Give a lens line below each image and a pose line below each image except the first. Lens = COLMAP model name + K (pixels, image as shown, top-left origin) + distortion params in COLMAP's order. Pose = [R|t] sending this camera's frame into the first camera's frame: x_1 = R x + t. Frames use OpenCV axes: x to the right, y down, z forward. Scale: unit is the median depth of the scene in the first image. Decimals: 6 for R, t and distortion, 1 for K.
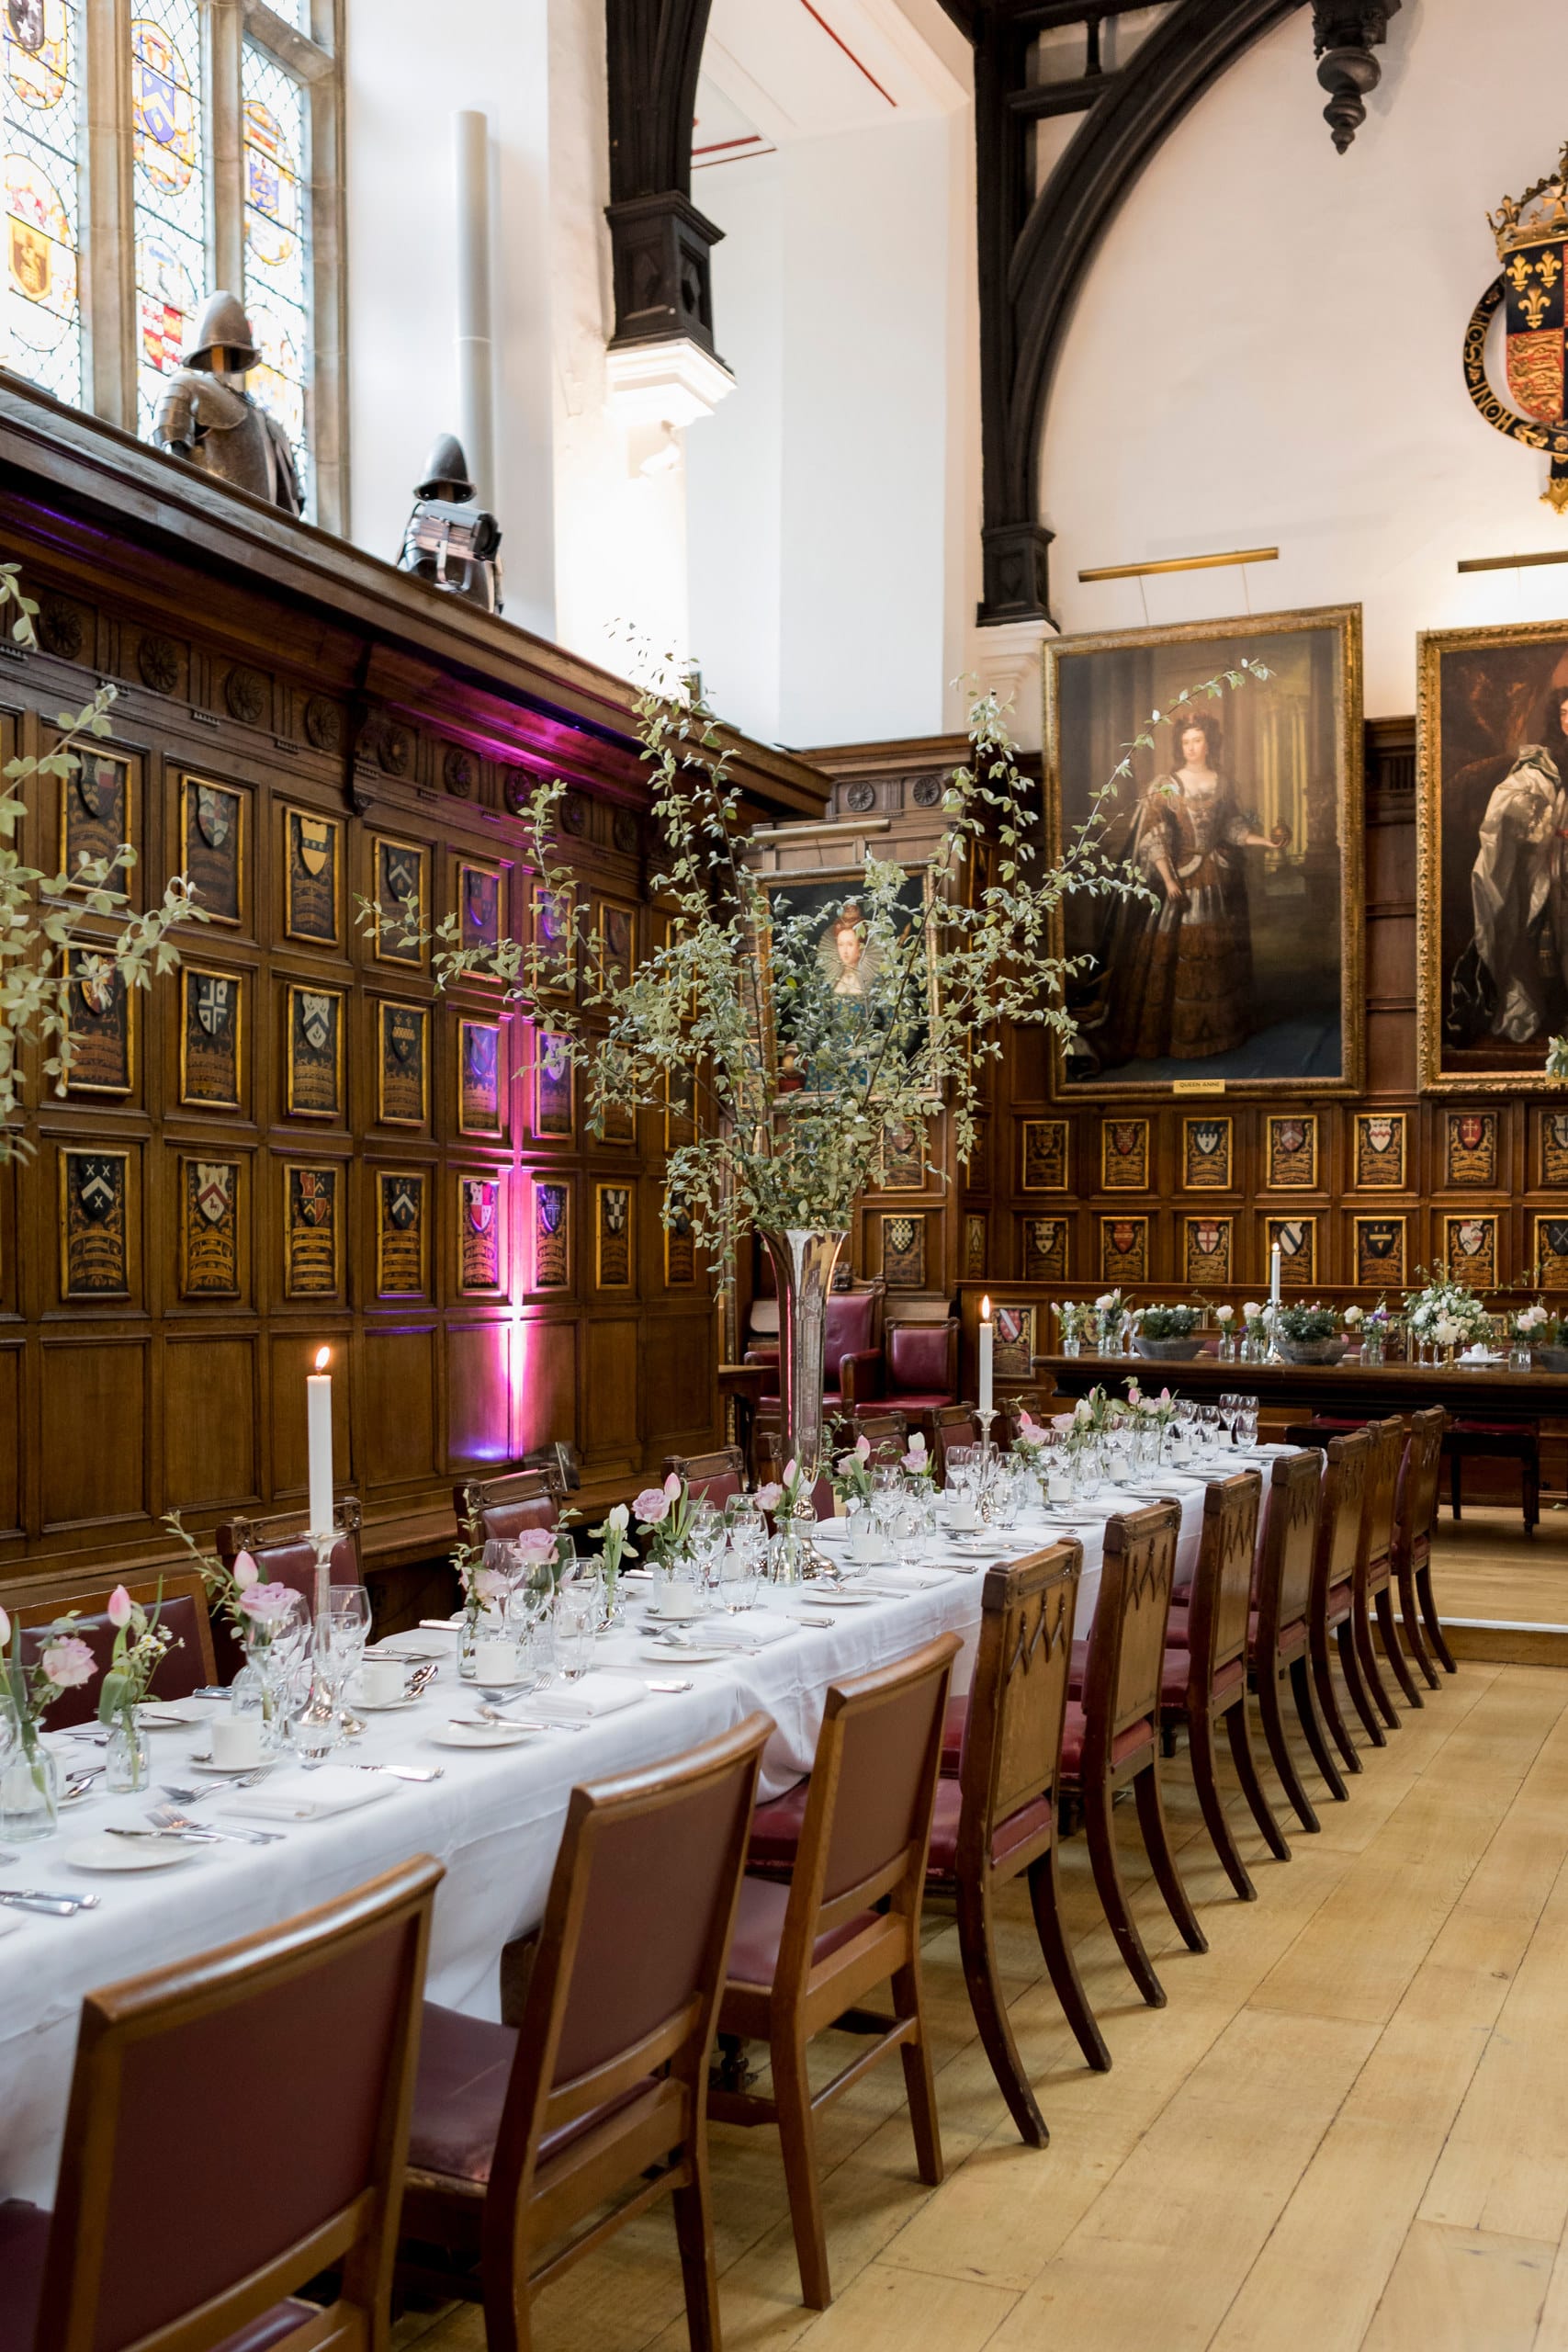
lens RADIAL K [[2293.7, 0, 789.7], [0, 2293.7, 1281.9], [0, 0, 1]] dist [0.009130, 0.000000]
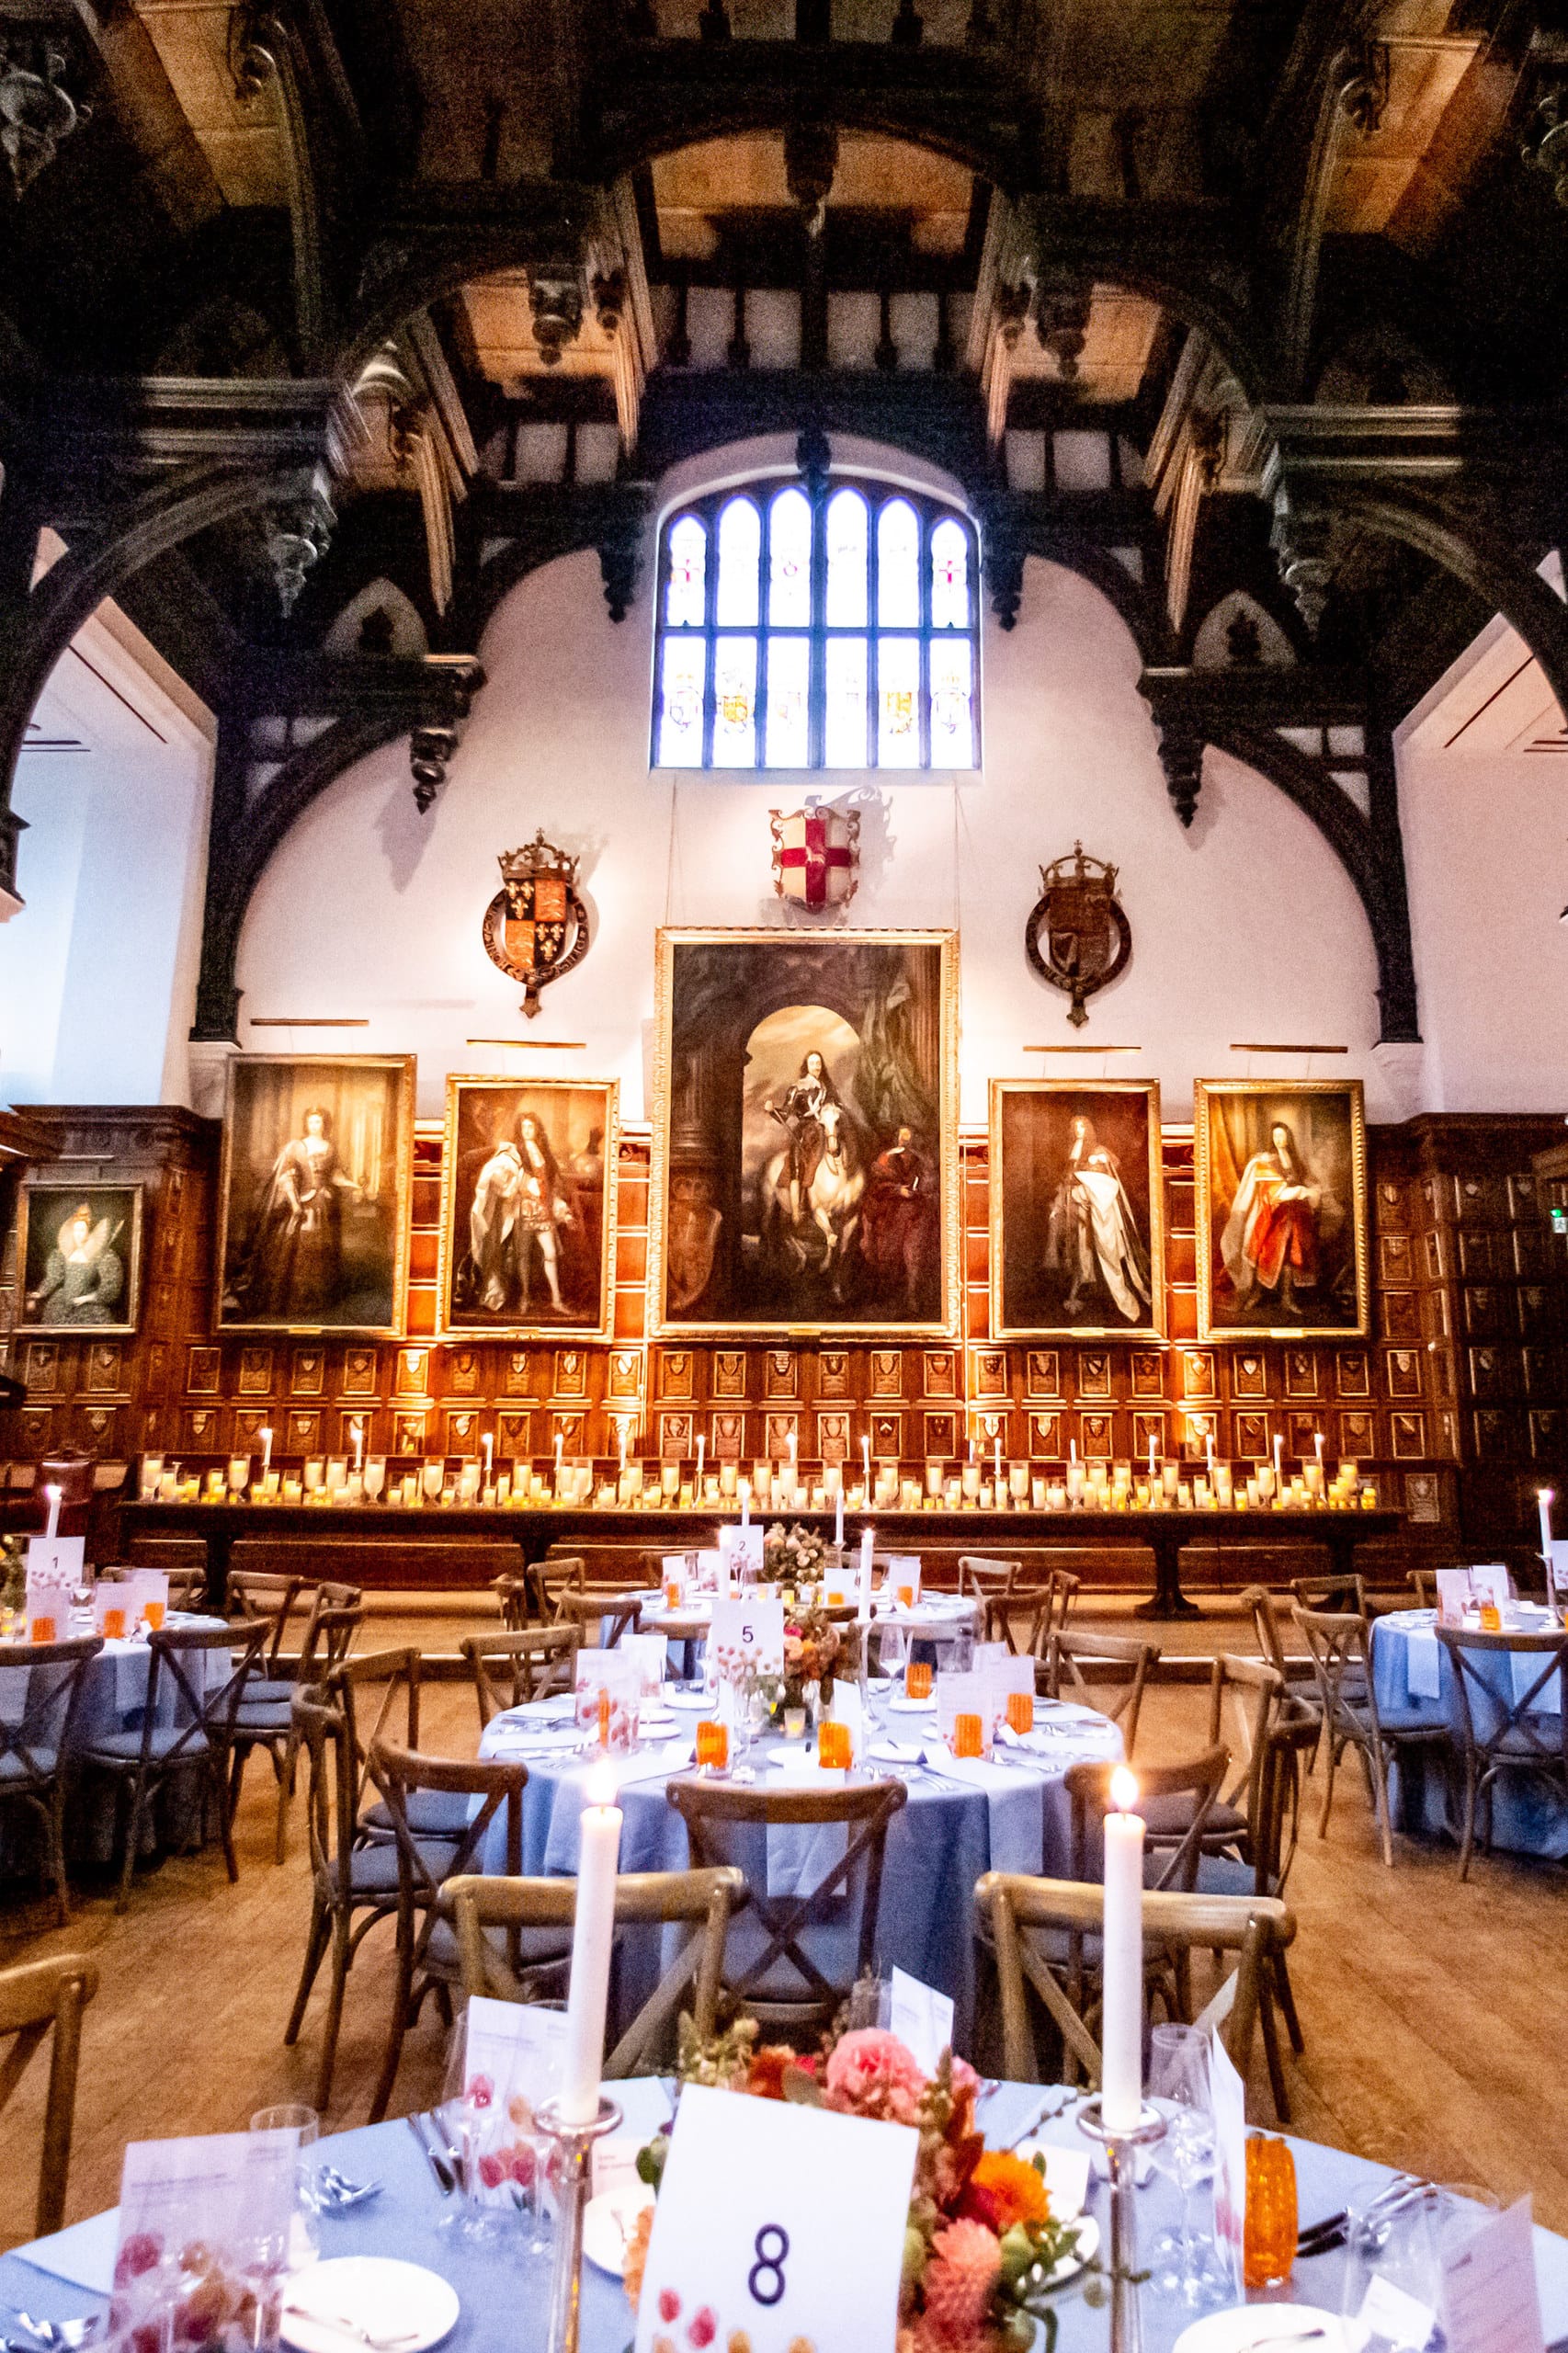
lens RADIAL K [[1594.4, 0, 858.3], [0, 1594.4, 1038.9], [0, 0, 1]] dist [-0.058653, 0.017123]
pose [[0.901137, 0.100018, 0.421839, 0.040285], [0.009733, 0.968112, -0.250331, -0.000600], [-0.433425, 0.229688, 0.871428, -0.201603]]
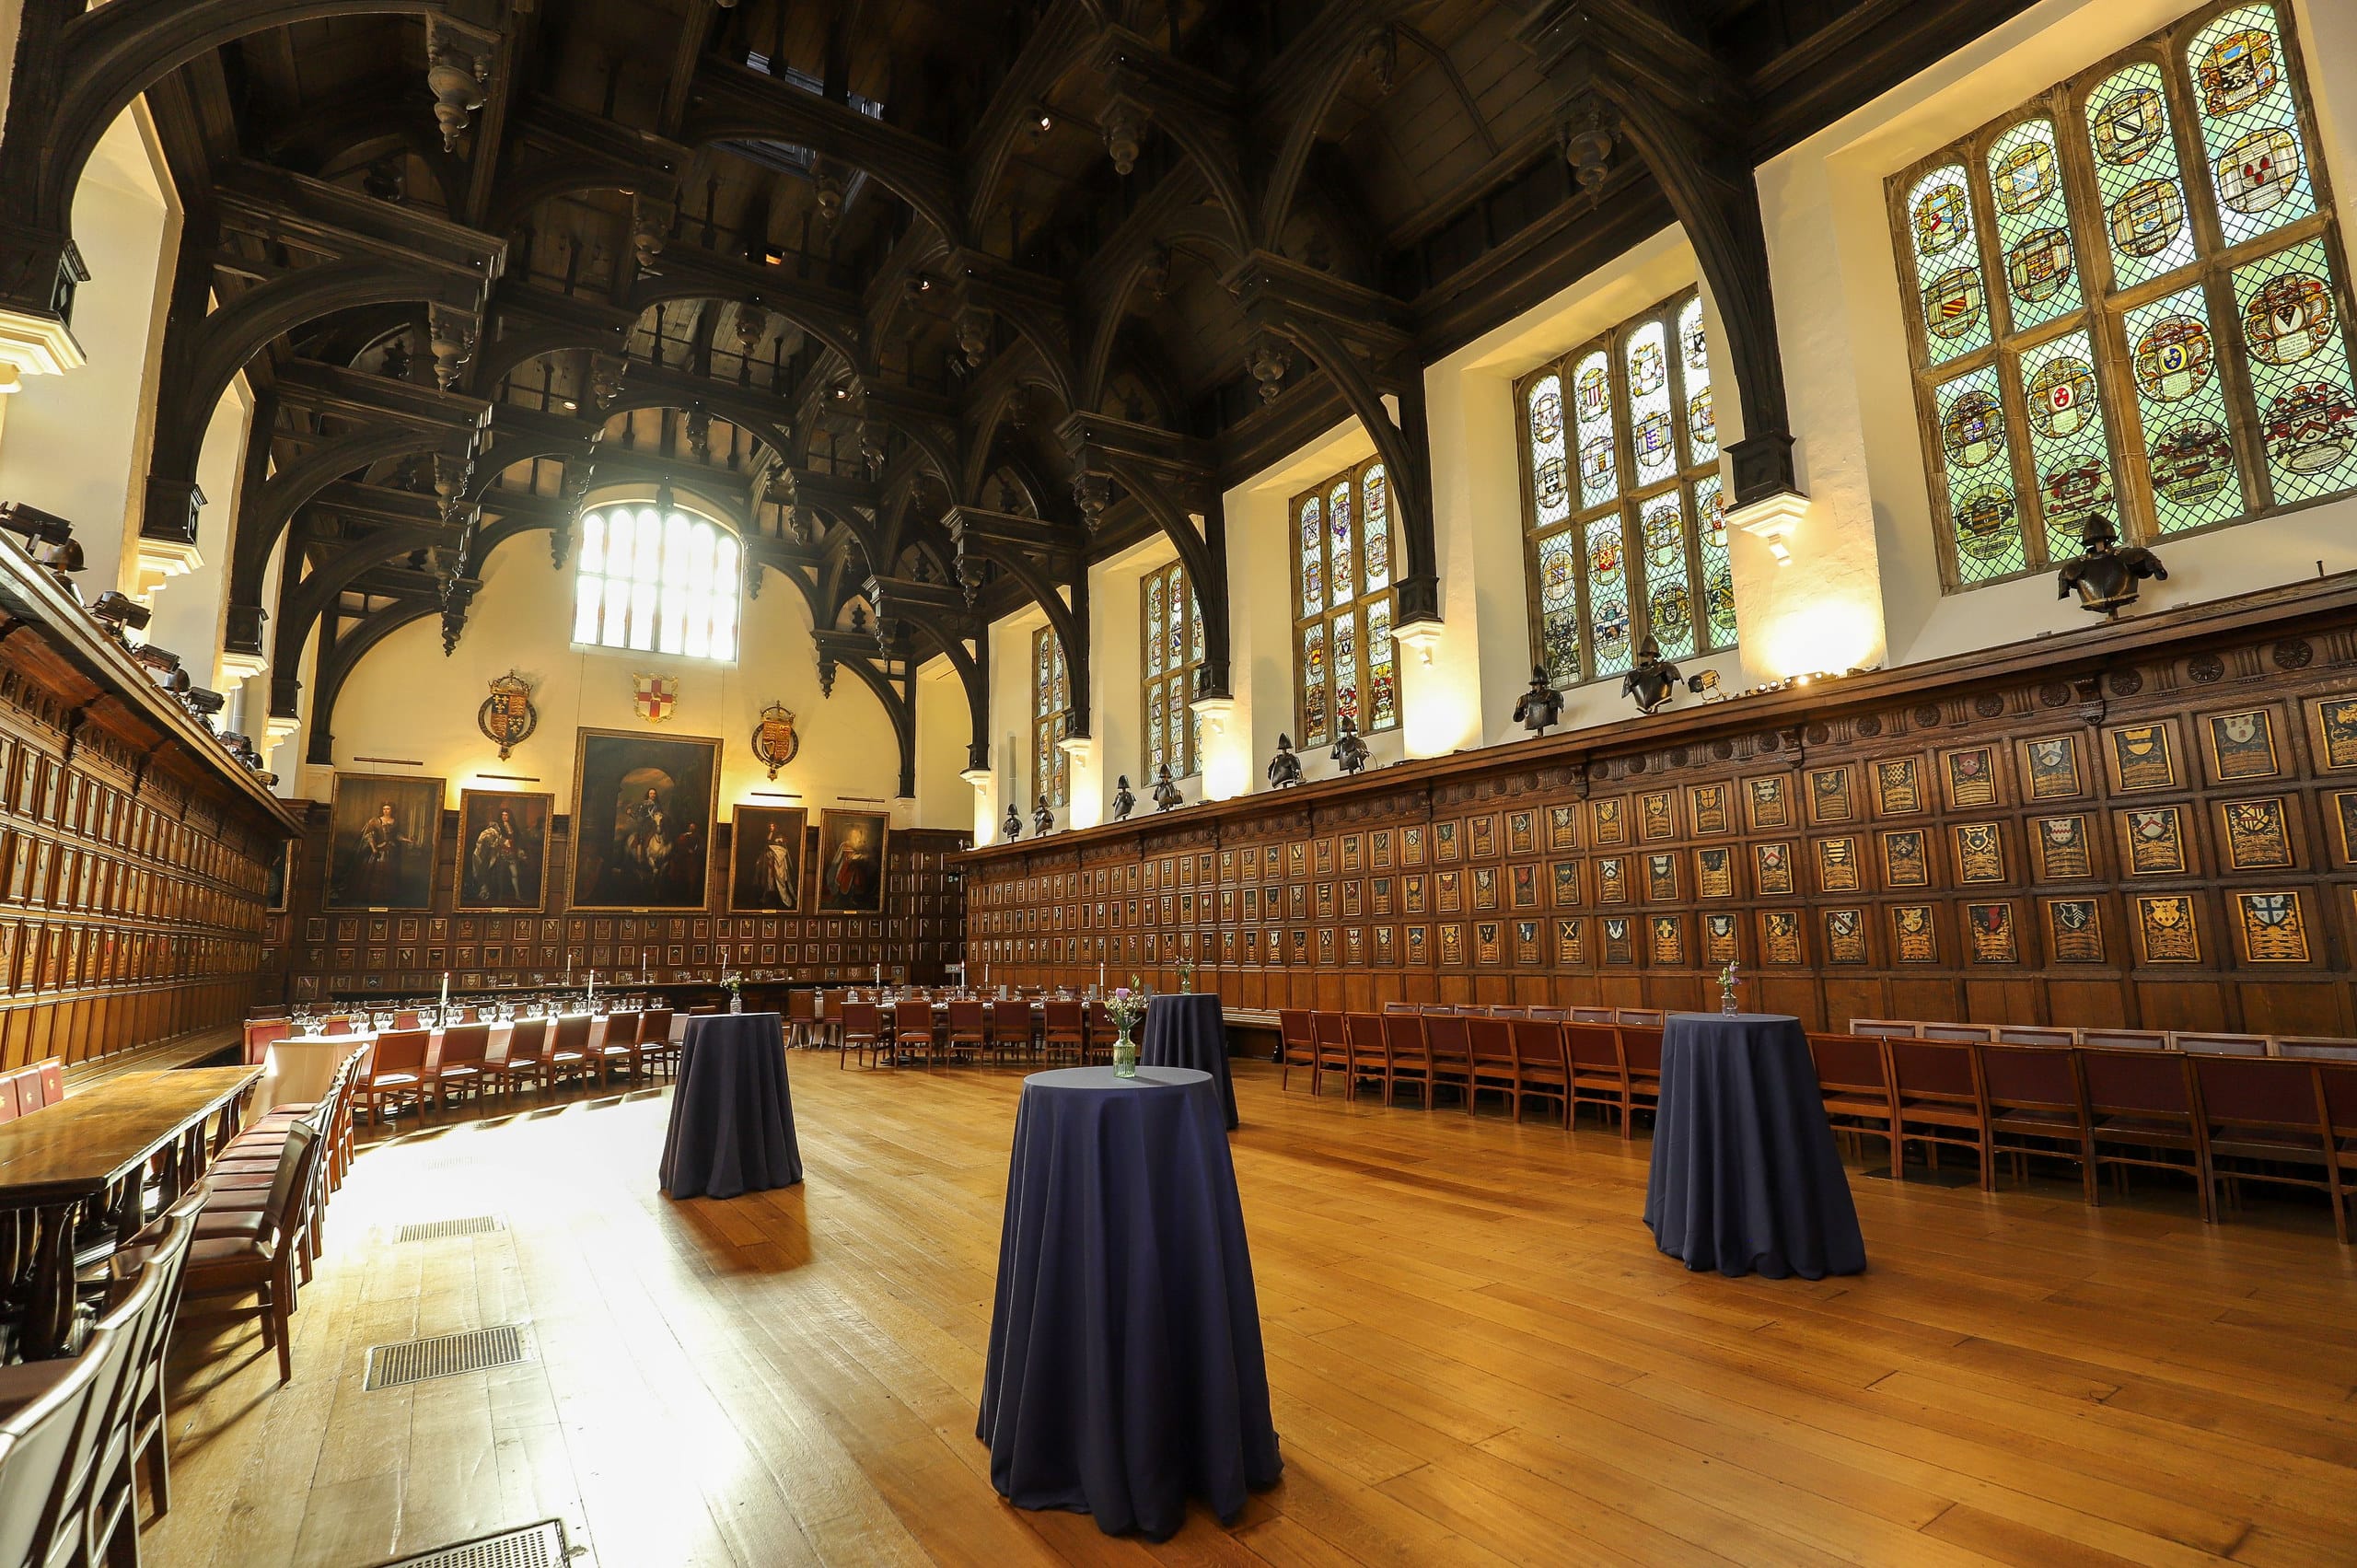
lens RADIAL K [[1108.1, 0, 1180.0], [0, 1108.1, 773.2], [0, 0, 1]] dist [-0.025614, 0.001358]
pose [[0.534942, 0.116839, 0.836771, -0.580293], [0.031631, 0.986928, -0.158028, 0.008667], [-0.844297, 0.111004, 0.524253, -0.892250]]
